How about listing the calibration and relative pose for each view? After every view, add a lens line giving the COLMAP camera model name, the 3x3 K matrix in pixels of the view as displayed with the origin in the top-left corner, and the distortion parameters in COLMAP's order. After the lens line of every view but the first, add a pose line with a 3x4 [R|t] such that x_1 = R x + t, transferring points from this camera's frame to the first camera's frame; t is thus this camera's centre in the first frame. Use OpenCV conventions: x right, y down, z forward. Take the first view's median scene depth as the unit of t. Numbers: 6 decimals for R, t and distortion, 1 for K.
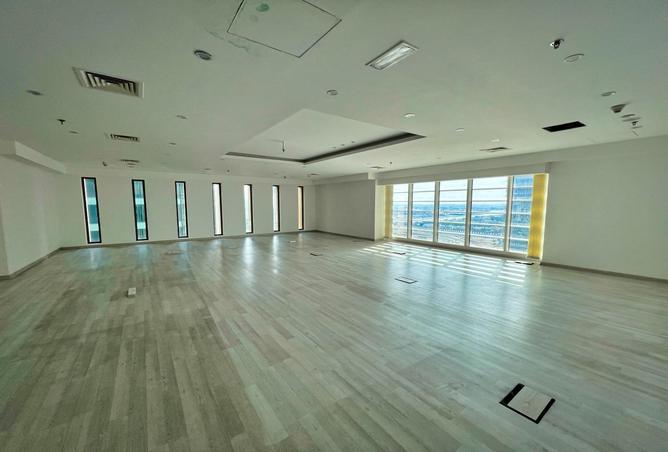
lens RADIAL K [[267.3, 0, 334.0], [0, 267.3, 226.0], [0, 0, 1]] dist [-0.000854, 0.000152]
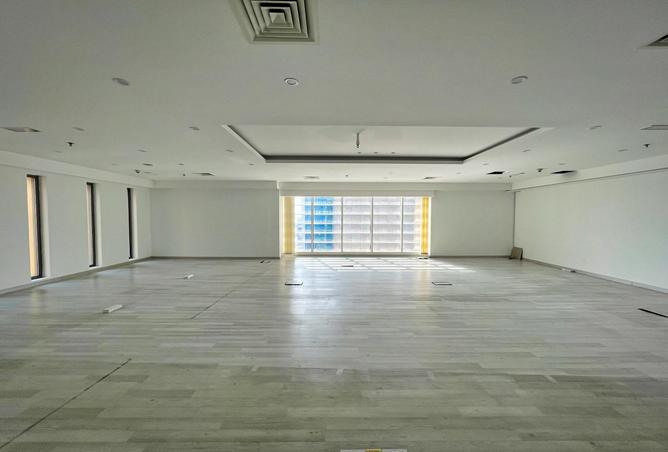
lens RADIAL K [[267.3, 0, 334.0], [0, 267.3, 226.0], [0, 0, 1]] dist [-0.000854, 0.000152]
pose [[0.574383, -0.025400, 0.818193, -0.507116], [0.064538, 0.997812, -0.014330, -0.030672], [-0.816039, 0.061035, 0.574765, 0.387338]]
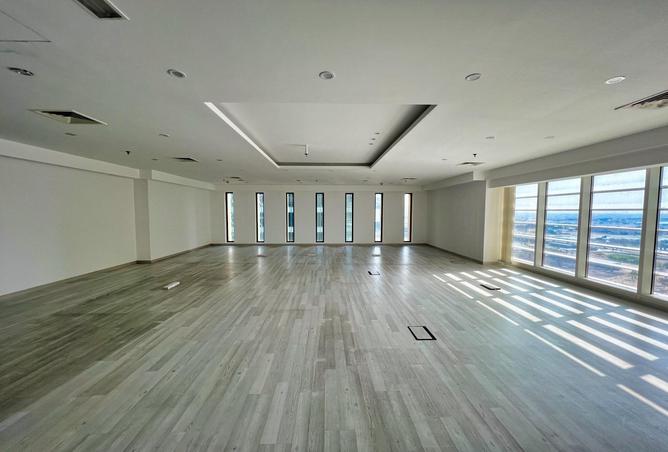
lens RADIAL K [[268.4, 0, 335.3], [0, 268.4, 228.5], [0, 0, 1]] dist [0.002297, 0.000284]
pose [[0.828419, 0.037518, -0.558852, 0.248757], [-0.050114, 0.998717, -0.007239, -0.018363], [0.557863, 0.034003, 0.829236, 0.187792]]
